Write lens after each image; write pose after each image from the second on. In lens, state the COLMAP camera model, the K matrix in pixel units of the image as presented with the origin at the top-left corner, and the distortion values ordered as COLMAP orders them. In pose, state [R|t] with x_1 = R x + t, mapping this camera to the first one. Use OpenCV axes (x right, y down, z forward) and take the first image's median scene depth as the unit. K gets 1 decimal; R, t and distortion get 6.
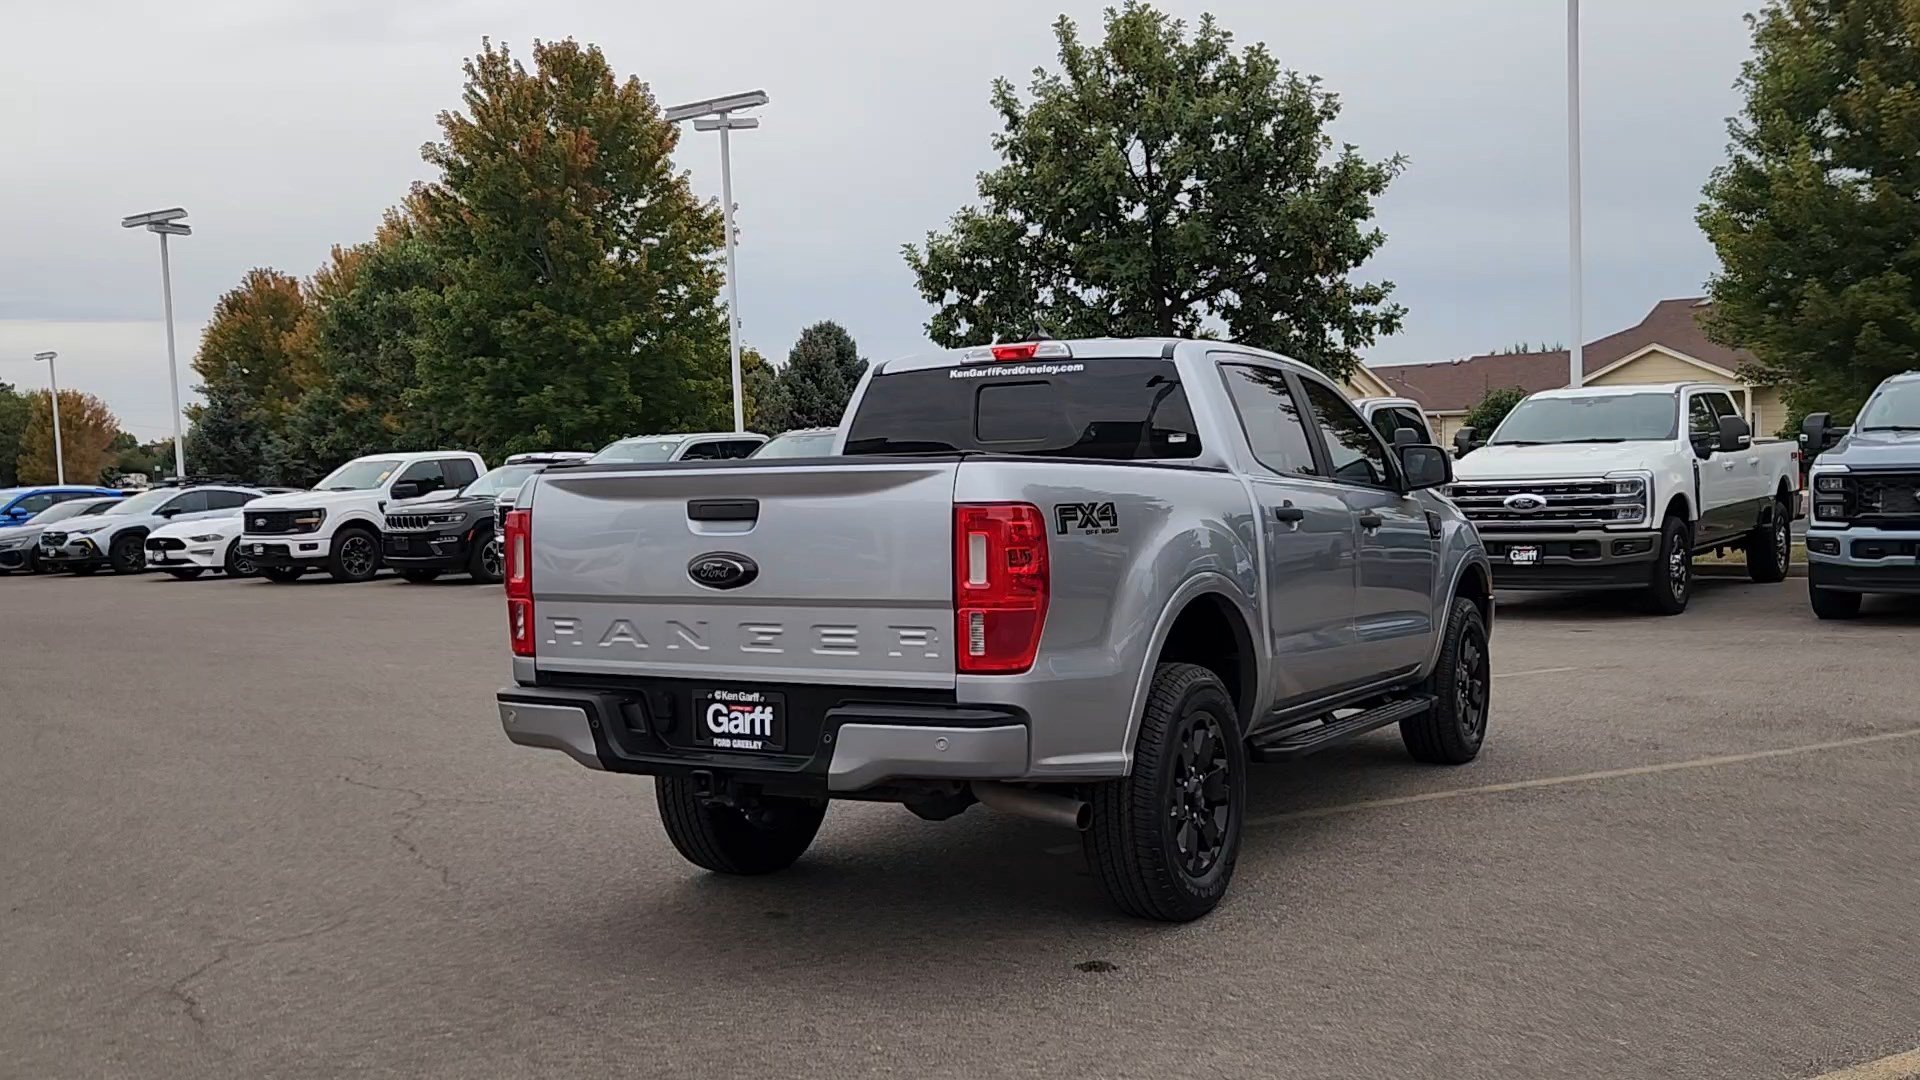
lens RADIAL K [[1755.8, 0, 943.2], [0, 1755.8, 565.6], [0, 0, 1]] dist [0.034248, -0.026498]
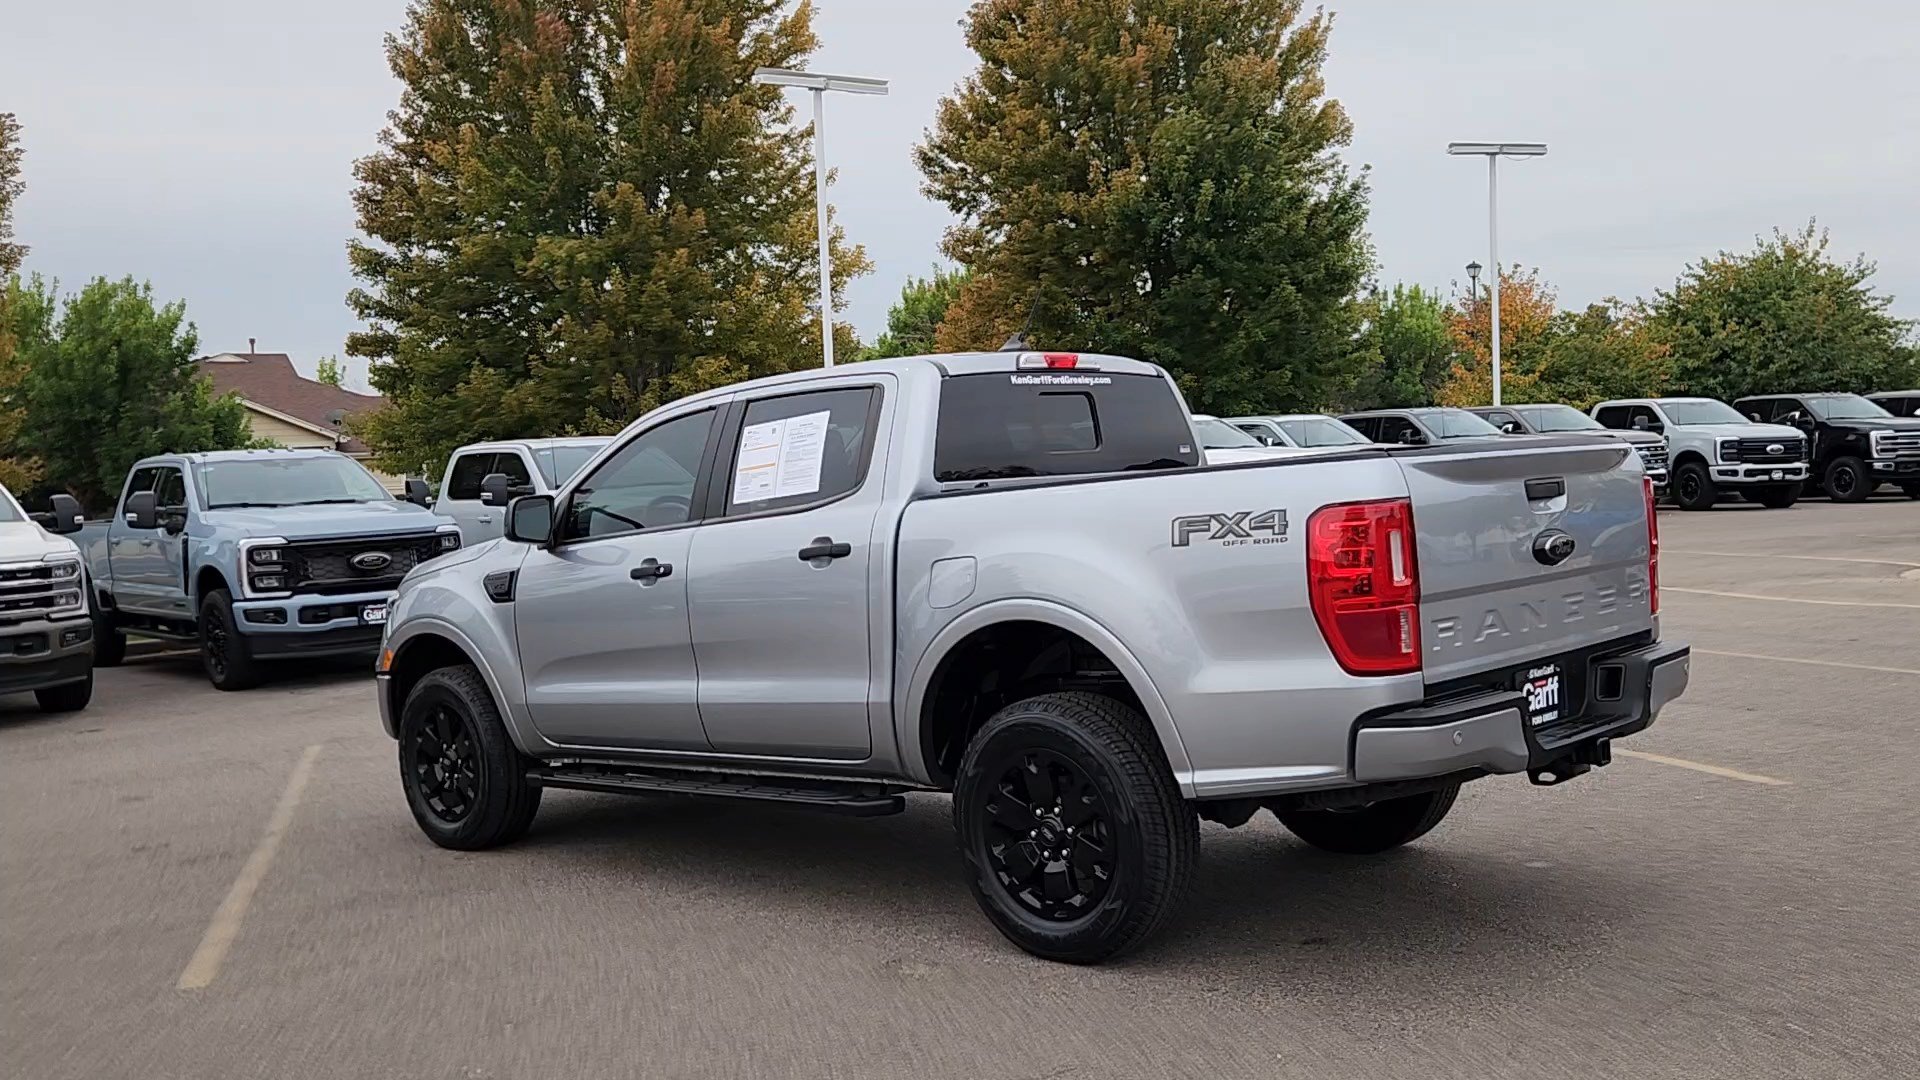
lens RADIAL K [[1757.6, 0, 945.1], [0, 1757.6, 557.5], [0, 0, 1]] dist [0.031462, -0.015654]
pose [[0.228895, -0.031158, 0.972952, -0.365516], [0.103229, 0.994629, 0.007567, -0.010748], [-0.967962, 0.098705, 0.230882, 0.334924]]
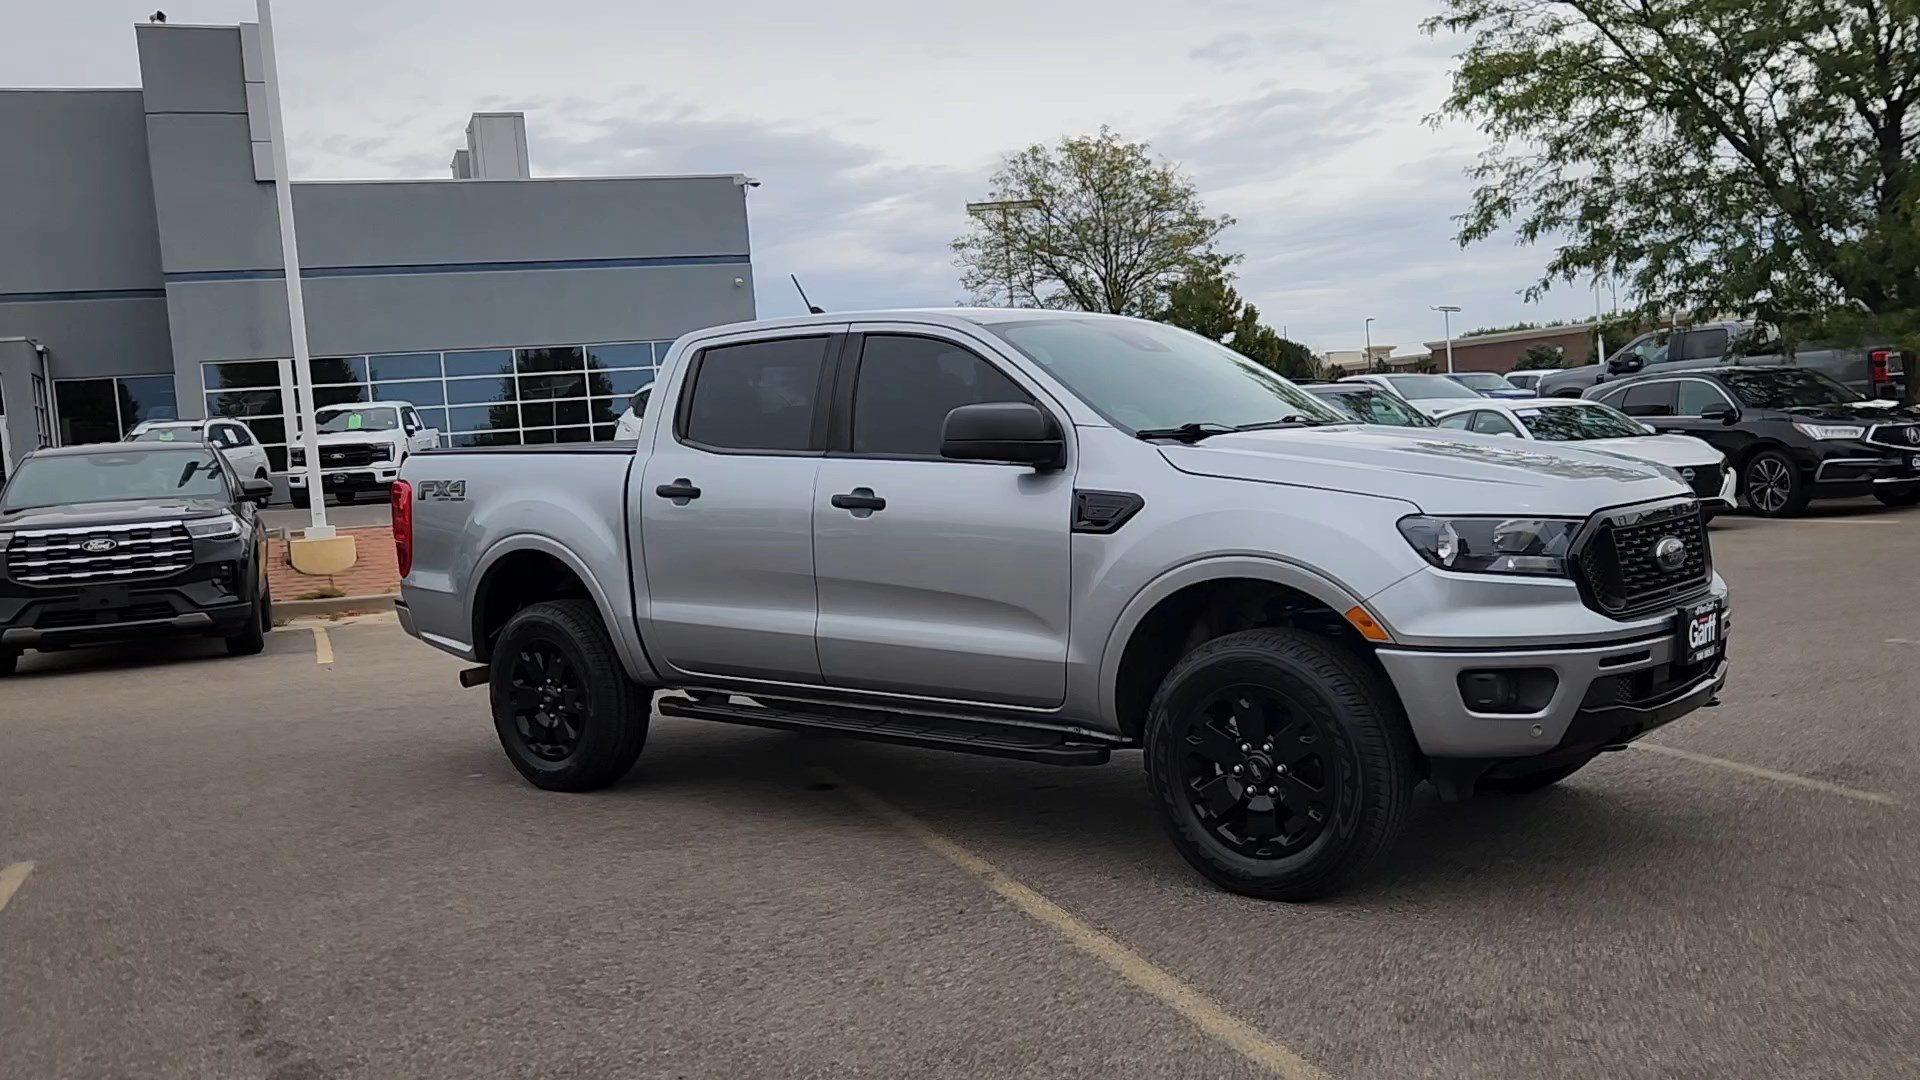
lens RADIAL K [[1758.1, 0, 943.9], [0, 1758.1, 561.5], [0, 0, 1]] dist [0.040022, -0.041423]
pose [[-0.170050, 0.102074, -0.980135, 0.470626], [0.009667, 0.994746, 0.101918, -0.036352], [0.985388, 0.007856, -0.170143, 0.515449]]
